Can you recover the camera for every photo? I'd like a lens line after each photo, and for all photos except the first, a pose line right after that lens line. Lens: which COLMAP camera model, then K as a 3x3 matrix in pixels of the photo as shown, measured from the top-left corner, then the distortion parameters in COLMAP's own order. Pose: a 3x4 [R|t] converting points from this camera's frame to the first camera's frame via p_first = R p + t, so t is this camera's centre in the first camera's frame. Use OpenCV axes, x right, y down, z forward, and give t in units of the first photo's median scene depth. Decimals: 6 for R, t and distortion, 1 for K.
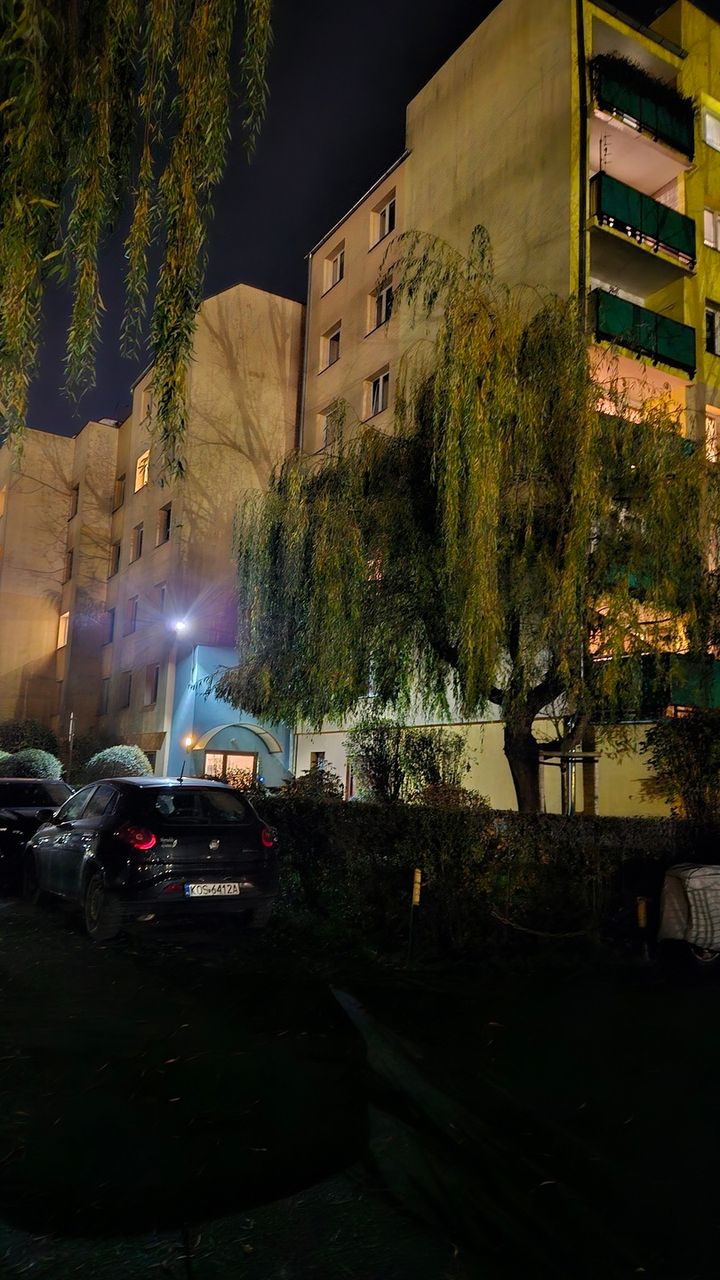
lens RADIAL K [[868.0, 0, 360.0], [0, 868.0, 640.0], [0, 0, 1]] dist [0.069868, -0.056849]
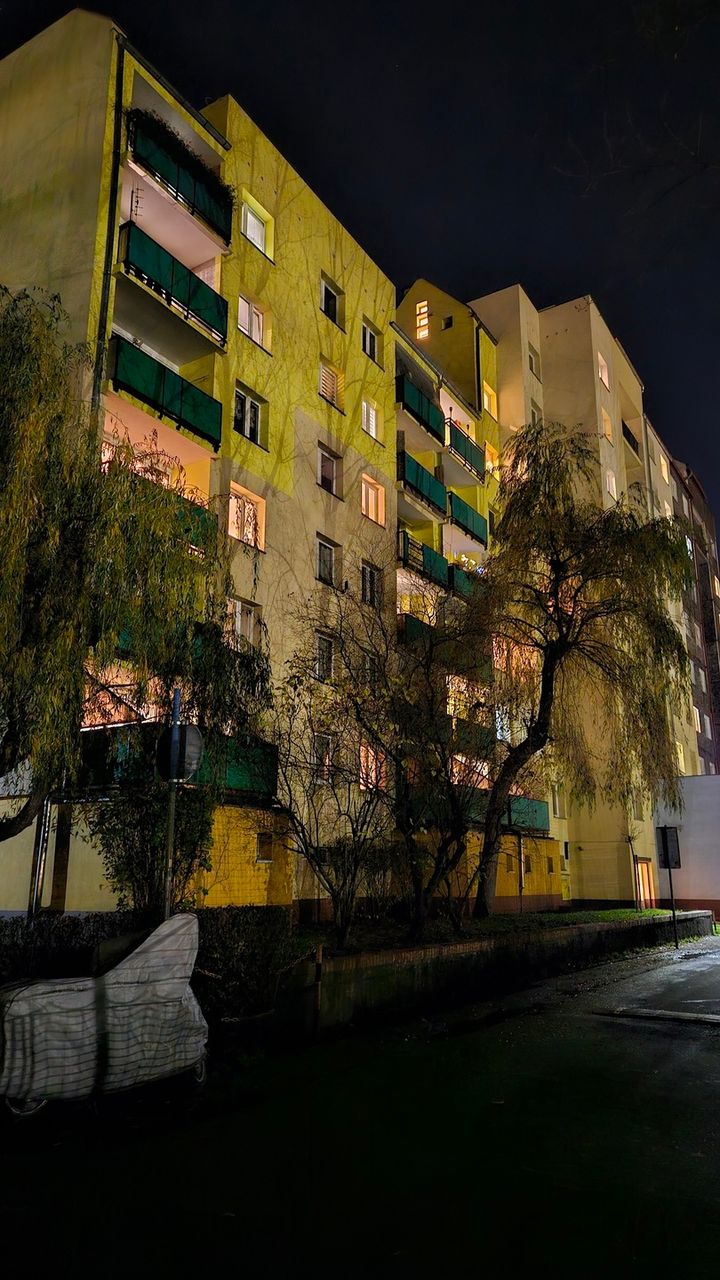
lens RADIAL K [[868.0, 0, 360.0], [0, 868.0, 640.0], [0, 0, 1]] dist [0.069868, -0.056849]
pose [[0.890824, 0.085459, 0.446239, 0.102639], [-0.043576, 0.993694, -0.103311, 0.010796], [-0.452254, 0.072587, 0.888931, 0.064731]]
